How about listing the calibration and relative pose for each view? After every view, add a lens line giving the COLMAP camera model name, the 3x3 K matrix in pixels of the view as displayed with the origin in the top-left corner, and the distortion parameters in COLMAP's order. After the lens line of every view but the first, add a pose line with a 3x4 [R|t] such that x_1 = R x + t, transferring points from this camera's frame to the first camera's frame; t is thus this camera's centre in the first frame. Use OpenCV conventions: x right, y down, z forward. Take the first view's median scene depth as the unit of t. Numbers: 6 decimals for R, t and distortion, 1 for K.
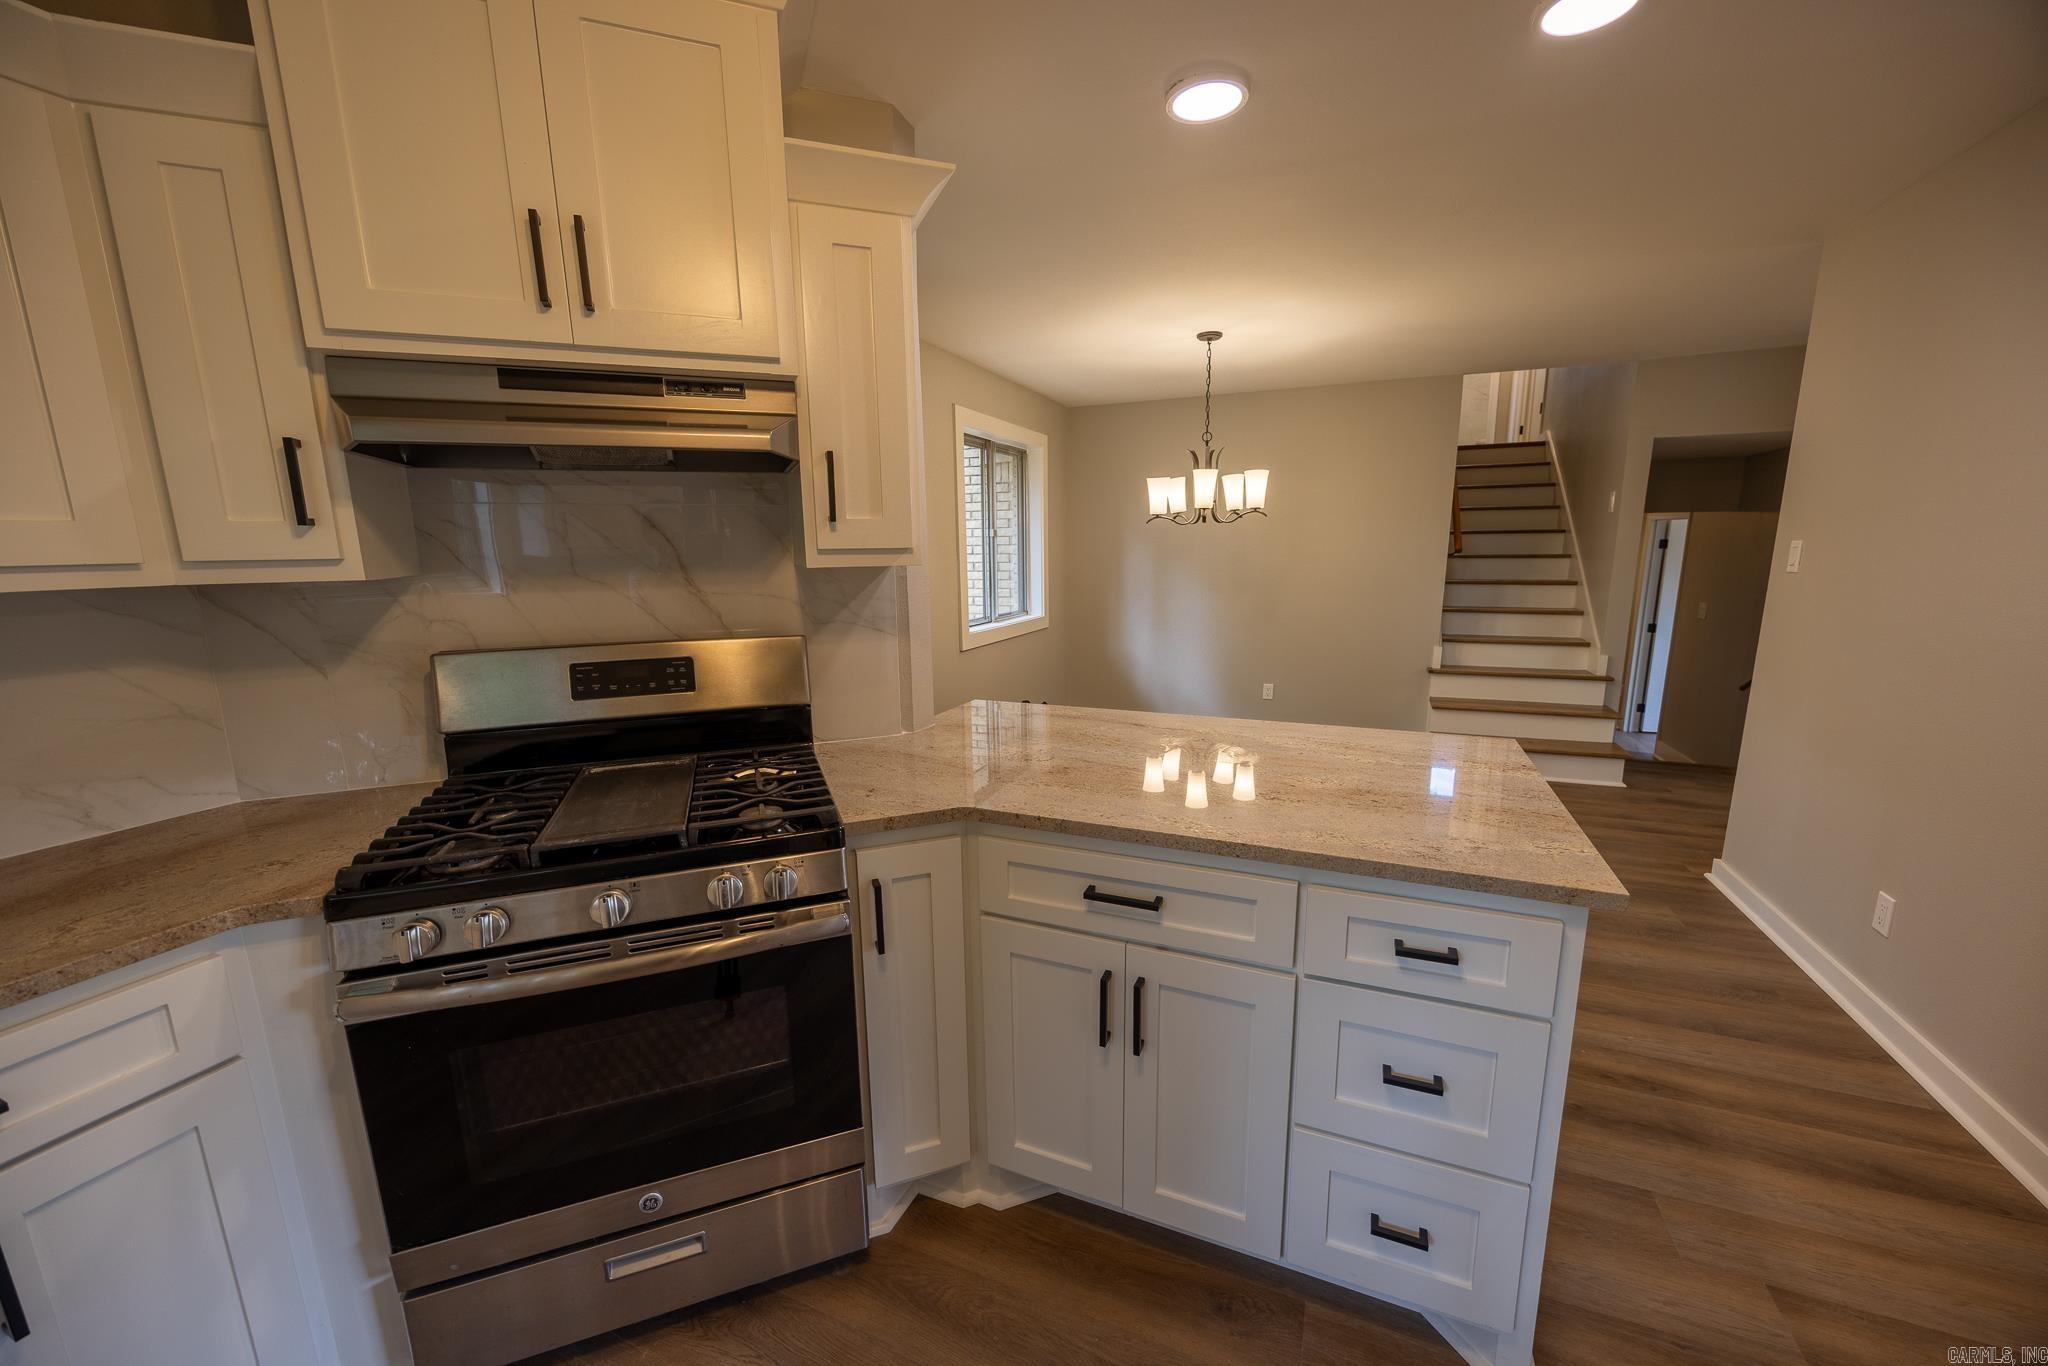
lens RADIAL K [[772.0, 0, 1027.3], [0, 772.0, 690.0], [0, 0, 1]] dist [-0.003483, -0.000393]
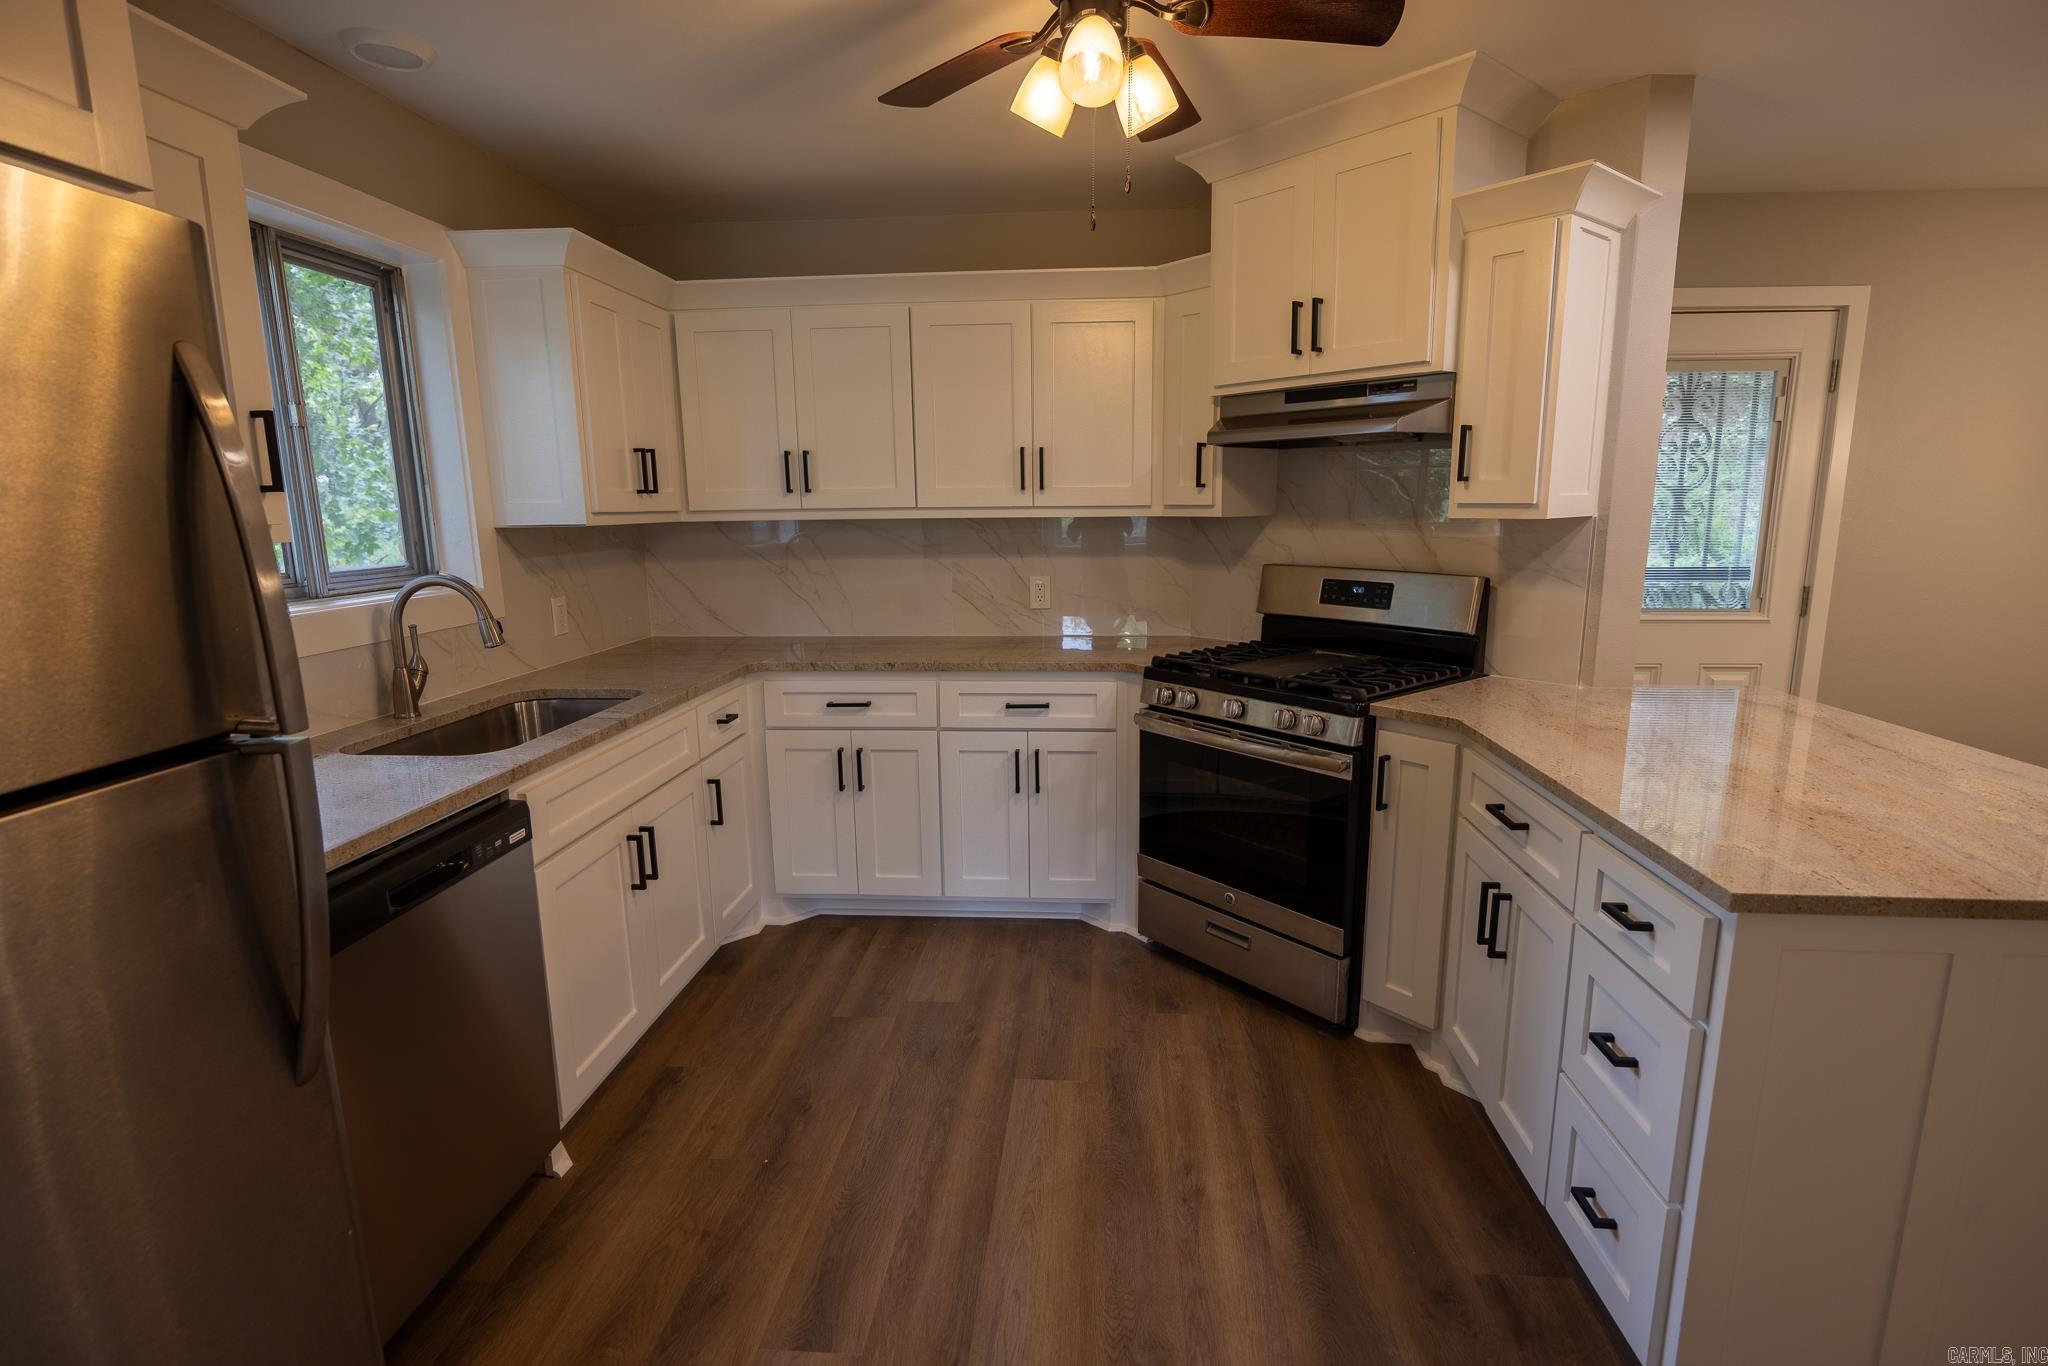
lens RADIAL K [[991.2, 0, 1027.8], [0, 991.2, 689.7], [0, 0, 1]] dist [-0.017649, 0.002844]
pose [[0.313157, 0.188898, -0.930726, 0.974310], [-0.173681, 0.974883, 0.139422, 0.006957], [0.933685, 0.117988, 0.338100, -0.132478]]
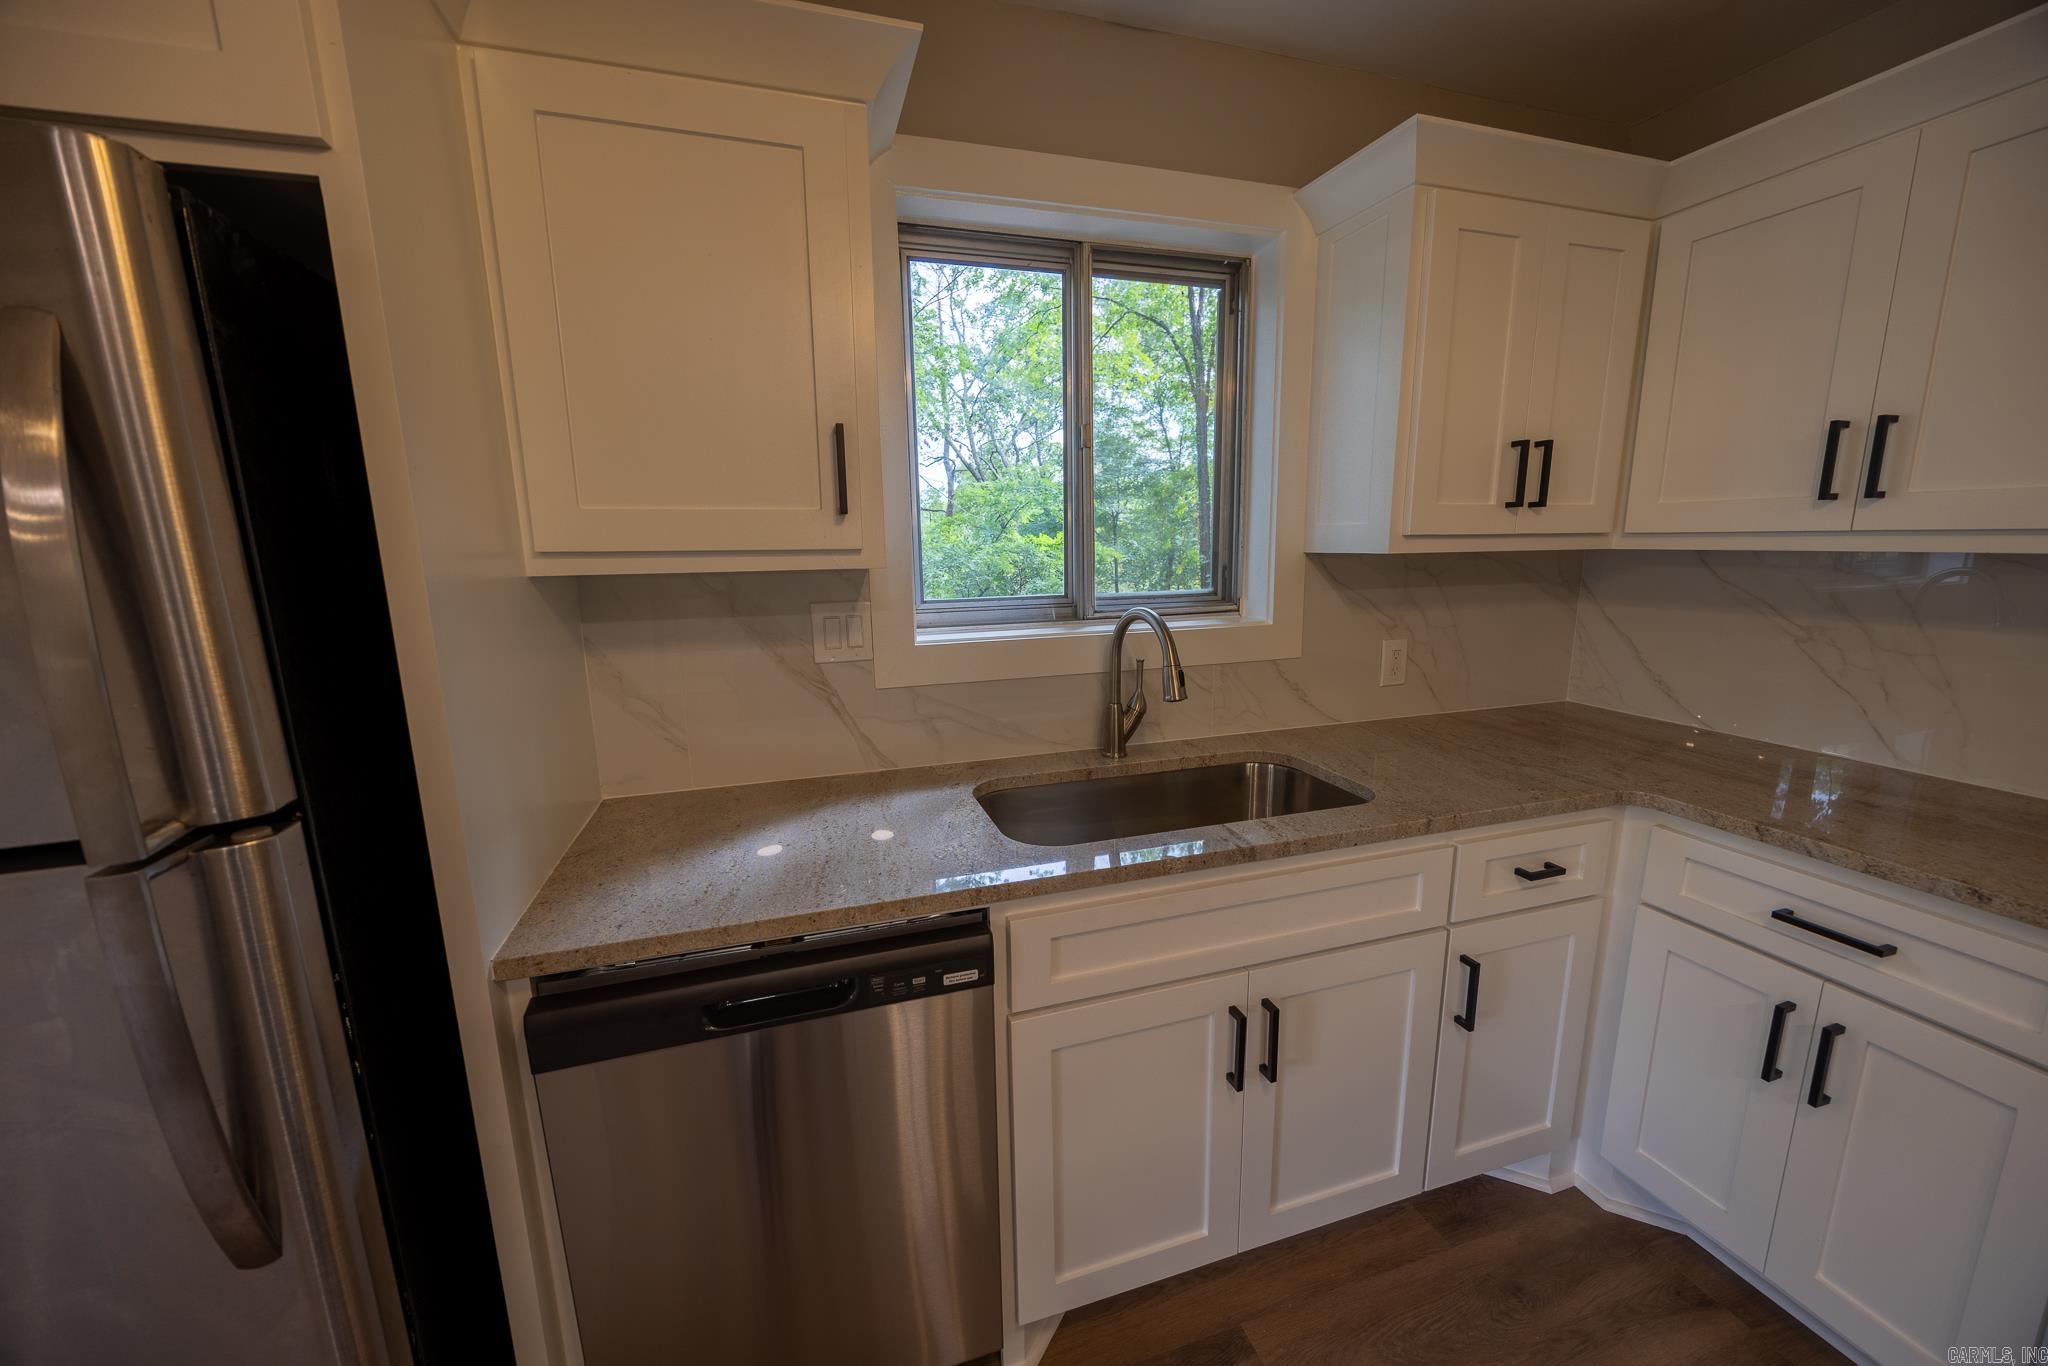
lens RADIAL K [[772.0, 0, 1026.5], [0, 772.0, 691.6], [0, 0, 1]] dist [-0.003483, -0.000393]
pose [[-0.760503, 0.153314, -0.630975, 0.124862], [-0.096236, 0.934382, 0.343028, -0.025303], [0.642163, 0.321597, -0.695846, 0.129567]]
